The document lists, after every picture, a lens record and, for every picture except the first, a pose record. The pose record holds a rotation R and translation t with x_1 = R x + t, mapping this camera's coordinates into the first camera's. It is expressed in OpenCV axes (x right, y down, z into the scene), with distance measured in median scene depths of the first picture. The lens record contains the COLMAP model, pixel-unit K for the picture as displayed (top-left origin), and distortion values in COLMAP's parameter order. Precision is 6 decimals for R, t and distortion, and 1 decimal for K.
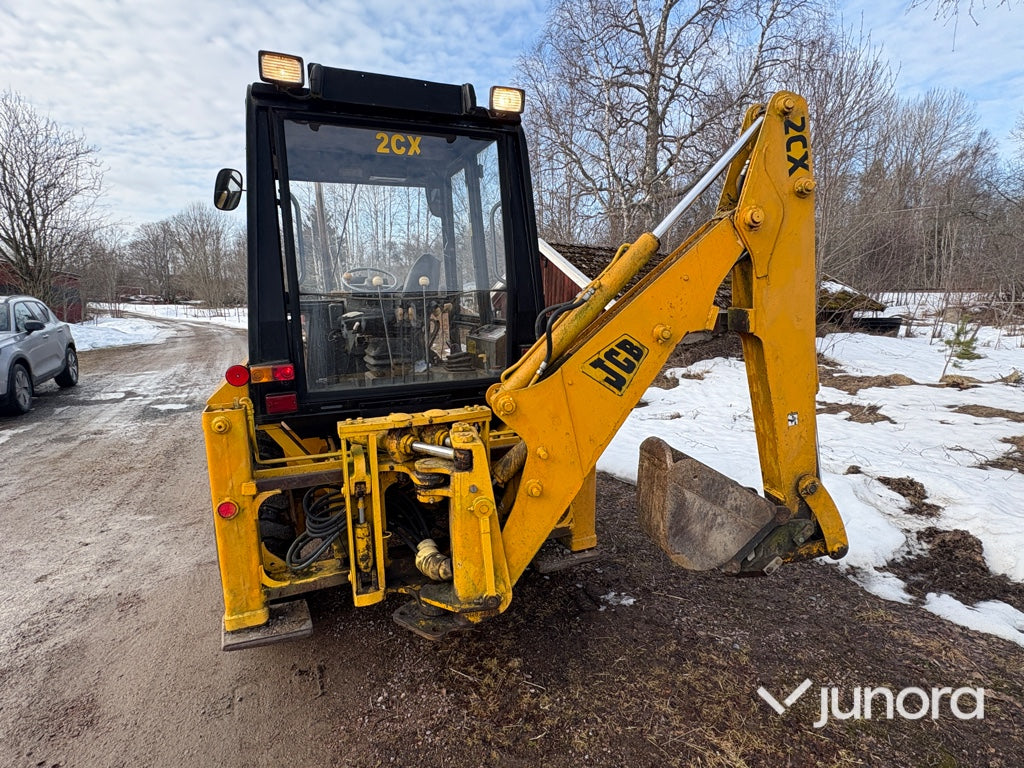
lens RADIAL K [[511.2, 0, 512.0], [0, 511.2, 384.0], [0, 0, 1]] dist [0.001772, -0.000667]
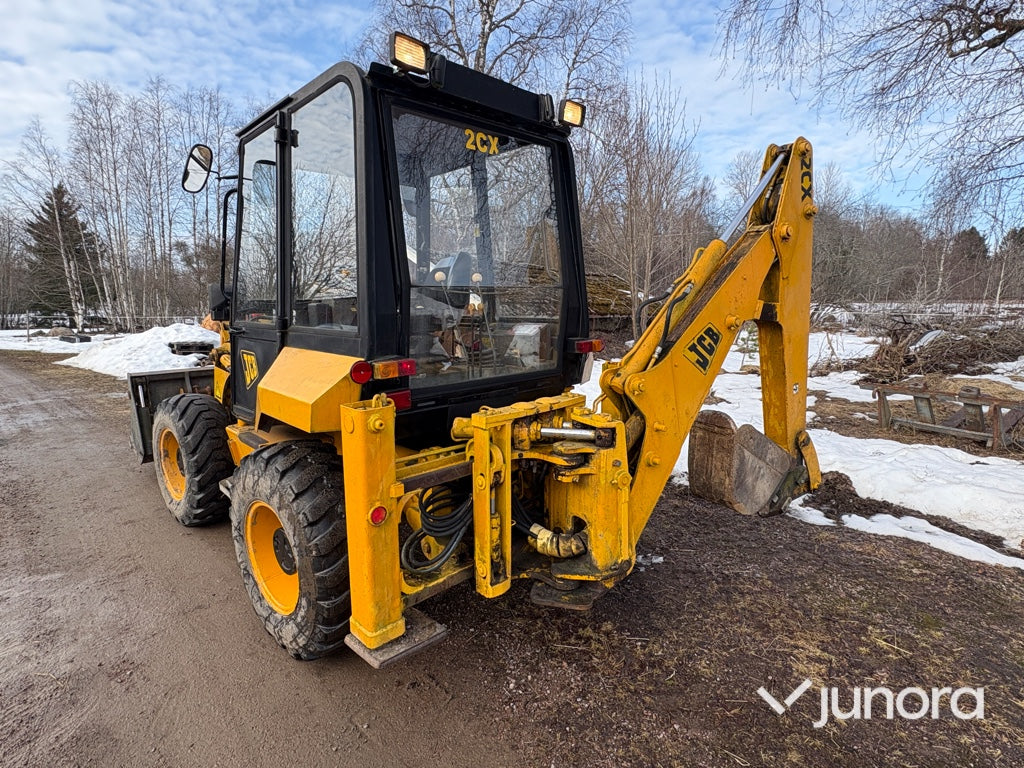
lens RADIAL K [[509.4, 0, 512.0], [0, 509.4, 384.0], [0, 0, 1]] dist [0.000003, 0.000815]
pose [[0.936382, -0.051083, 0.347246, -0.601026], [0.057262, 0.998331, -0.007549, 0.027352], [-0.346281, 0.026953, 0.937744, 0.039848]]
